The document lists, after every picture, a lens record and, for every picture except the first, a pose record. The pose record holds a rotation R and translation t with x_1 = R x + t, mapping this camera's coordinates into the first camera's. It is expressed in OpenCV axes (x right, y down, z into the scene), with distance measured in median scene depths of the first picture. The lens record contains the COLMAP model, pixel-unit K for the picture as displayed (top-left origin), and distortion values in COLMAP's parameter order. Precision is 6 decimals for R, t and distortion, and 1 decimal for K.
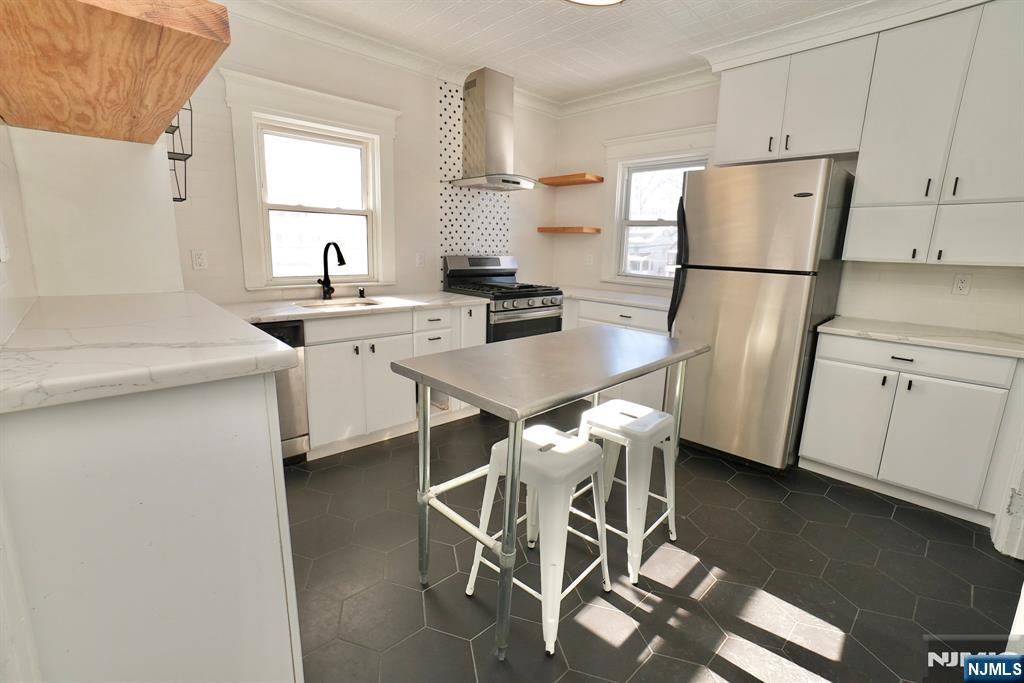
lens RADIAL K [[453.5, 0, 506.0], [0, 453.5, 335.6], [0, 0, 1]] dist [-0.054311, 0.023557]
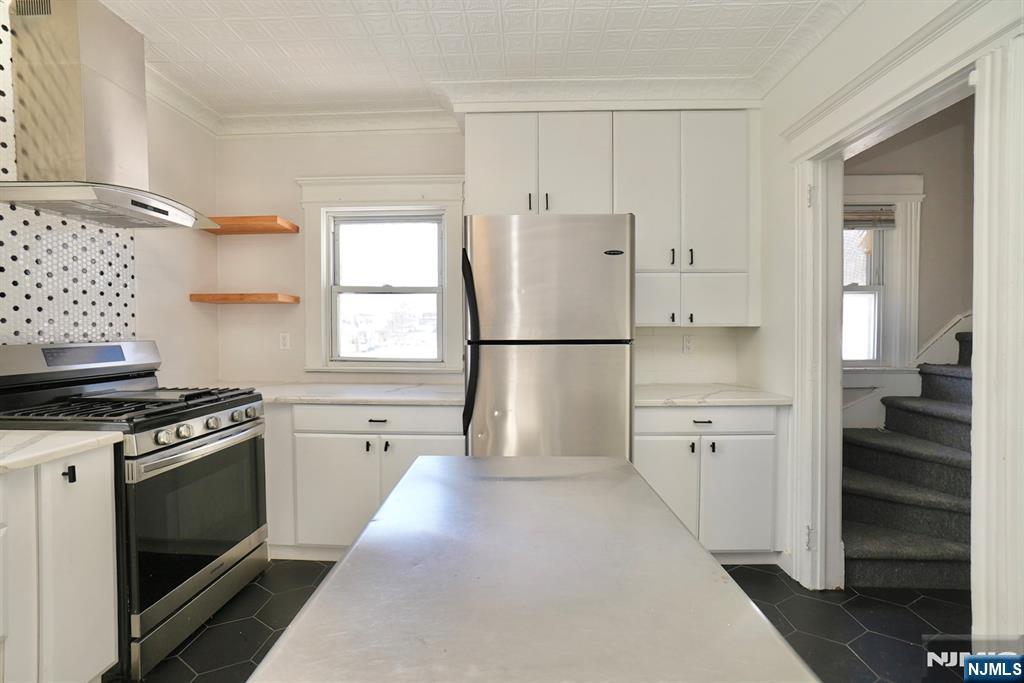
lens RADIAL K [[453.5, 0, 506.0], [0, 453.5, 335.6], [0, 0, 1]] dist [-0.054311, 0.023557]
pose [[0.706627, -0.037448, 0.706594, -0.064730], [0.158617, 0.981568, -0.106603, -0.058391], [-0.689578, 0.187406, 0.699543, 0.335545]]
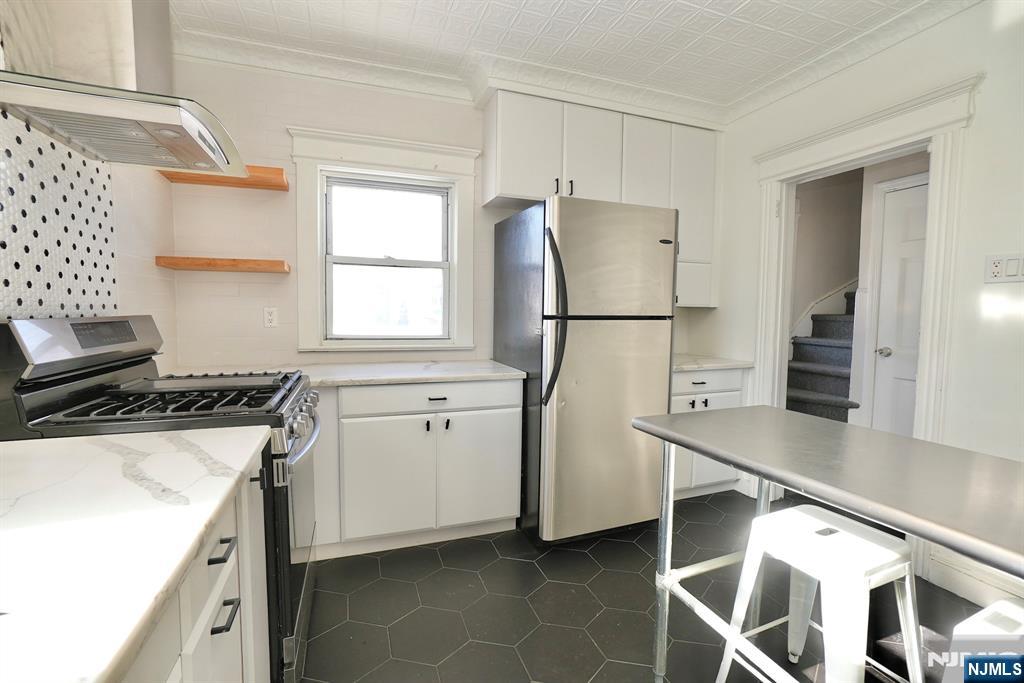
lens RADIAL K [[453.5, 0, 506.0], [0, 453.5, 335.6], [0, 0, 1]] dist [-0.054311, 0.023557]
pose [[0.391641, -0.074663, 0.917084, -0.260539], [0.179582, 0.983737, 0.003399, -0.104973], [-0.902423, 0.163360, 0.398680, 0.571039]]
